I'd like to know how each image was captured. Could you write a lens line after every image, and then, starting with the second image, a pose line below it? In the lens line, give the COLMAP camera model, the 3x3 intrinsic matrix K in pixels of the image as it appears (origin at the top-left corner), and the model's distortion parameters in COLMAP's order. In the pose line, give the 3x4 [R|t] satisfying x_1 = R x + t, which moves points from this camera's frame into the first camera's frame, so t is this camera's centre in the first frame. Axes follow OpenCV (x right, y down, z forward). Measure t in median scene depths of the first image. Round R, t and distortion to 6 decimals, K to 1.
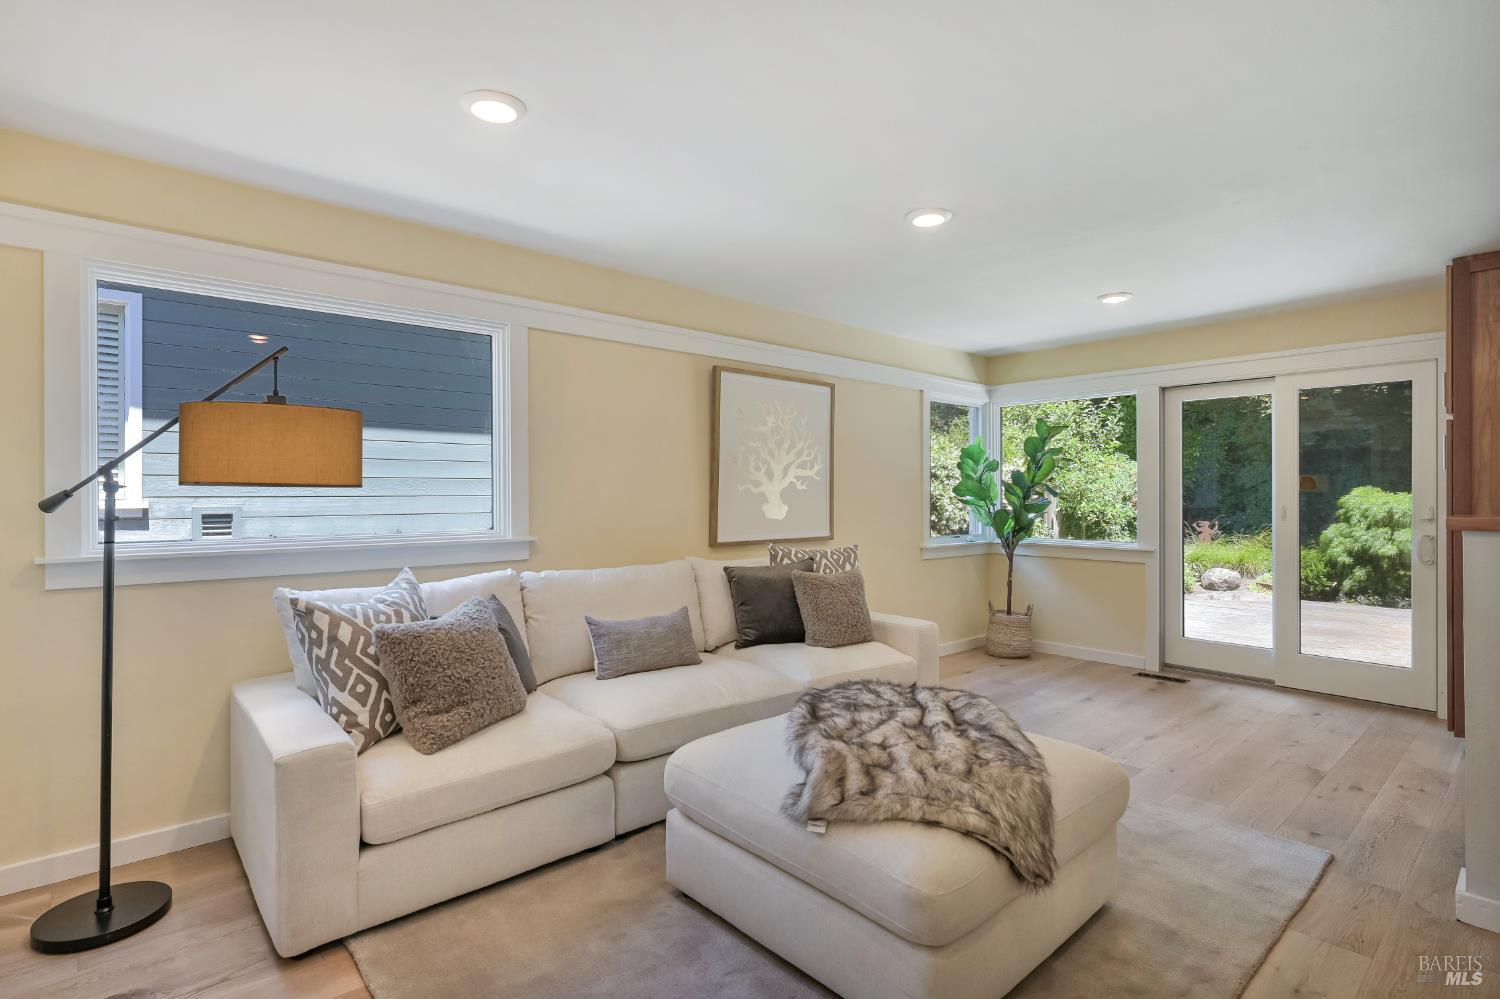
lens RADIAL K [[719.4, 0, 750.6], [0, 719.4, 494.8], [0, 0, 1]] dist [0.001000, -0.000102]
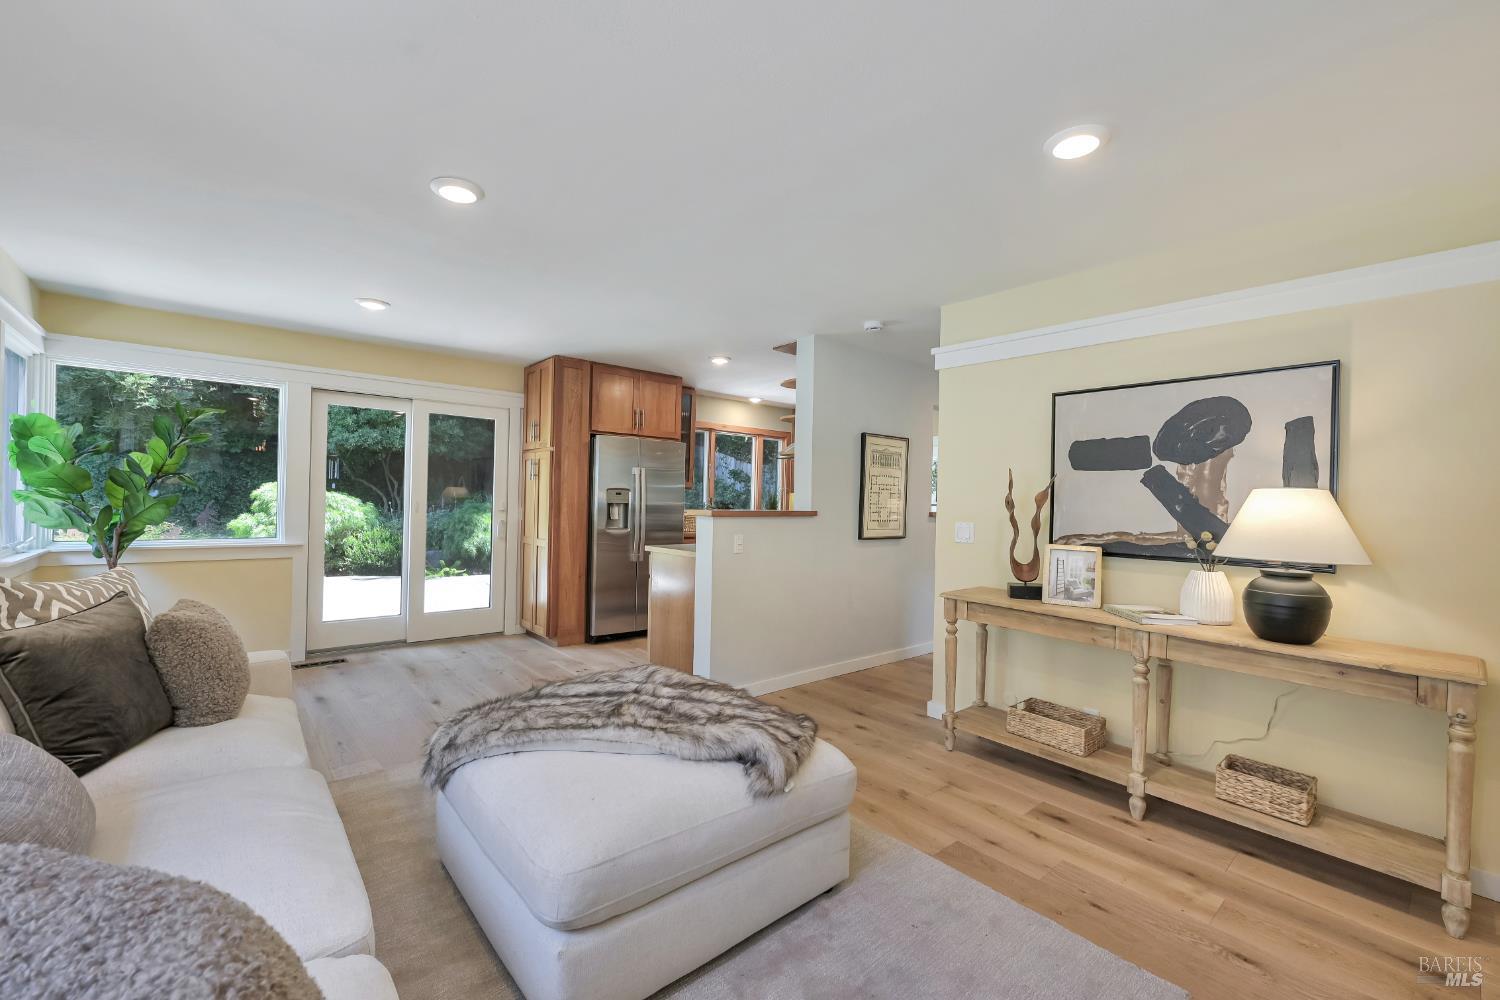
lens RADIAL K [[603.3, 0, 748.2], [0, 603.3, 505.1], [0, 0, 1]] dist [0.002999, 0.000462]
pose [[0.014998, -0.006049, 0.999869, -0.324942], [-0.024937, 0.999668, 0.006421, -0.000635], [-0.999577, -0.025030, 0.014842, 0.386228]]
